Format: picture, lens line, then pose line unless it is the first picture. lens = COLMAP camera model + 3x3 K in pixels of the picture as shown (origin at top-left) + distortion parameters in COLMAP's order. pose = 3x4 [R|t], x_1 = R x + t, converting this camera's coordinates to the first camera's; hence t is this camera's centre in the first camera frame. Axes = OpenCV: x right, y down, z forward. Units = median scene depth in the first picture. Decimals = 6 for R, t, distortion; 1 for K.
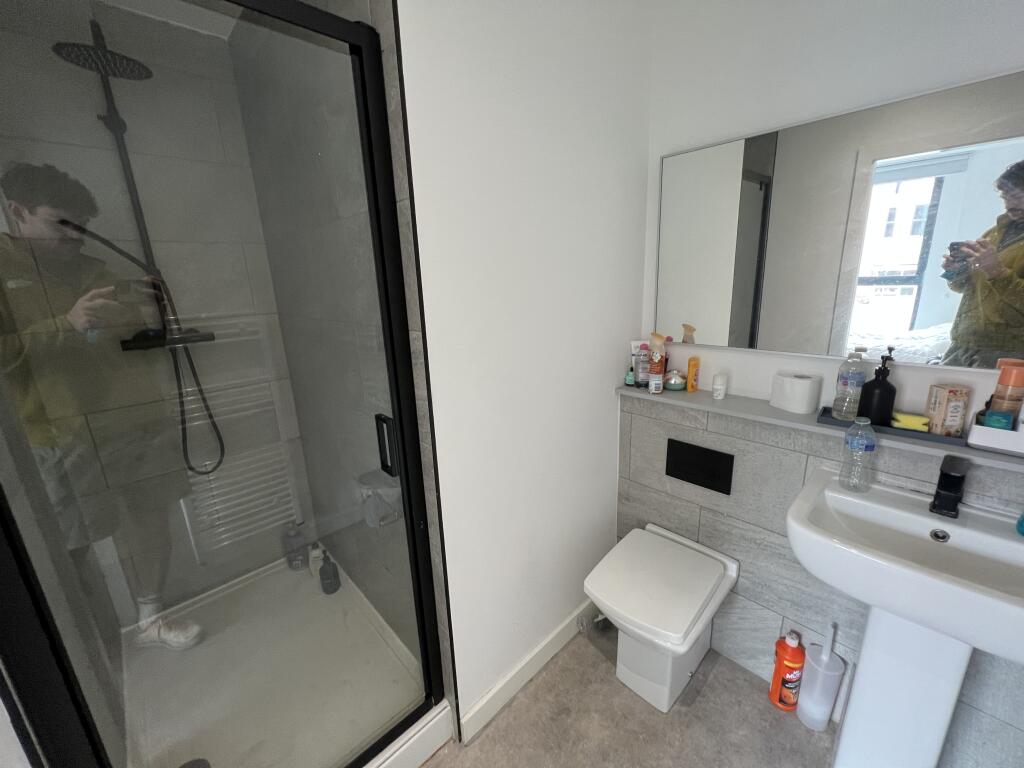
lens RADIAL K [[412.2, 0, 510.6], [0, 412.2, 383.5], [0, 0, 1]] dist [-0.000136, 0.000200]
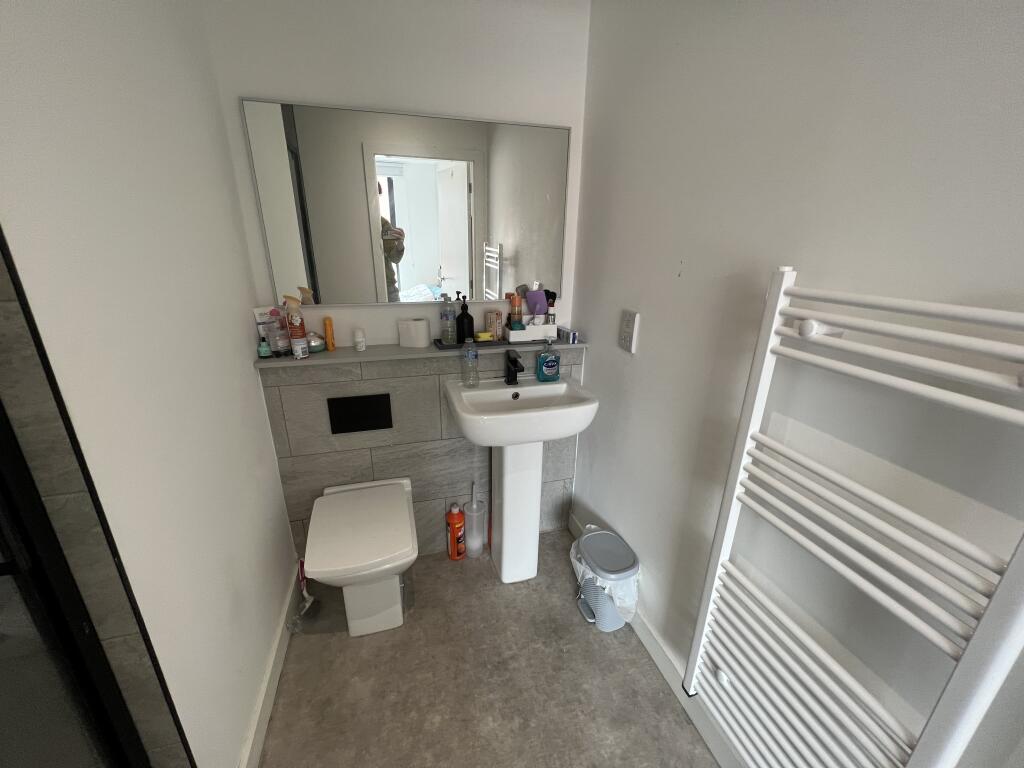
lens RADIAL K [[412.2, 0, 510.7], [0, 412.2, 384.4], [0, 0, 1]] dist [-0.000136, 0.000200]
pose [[0.458917, -0.245690, 0.853834, -0.287341], [0.196127, 0.965313, 0.172354, 0.013296], [-0.866562, 0.088364, 0.491185, 0.109138]]
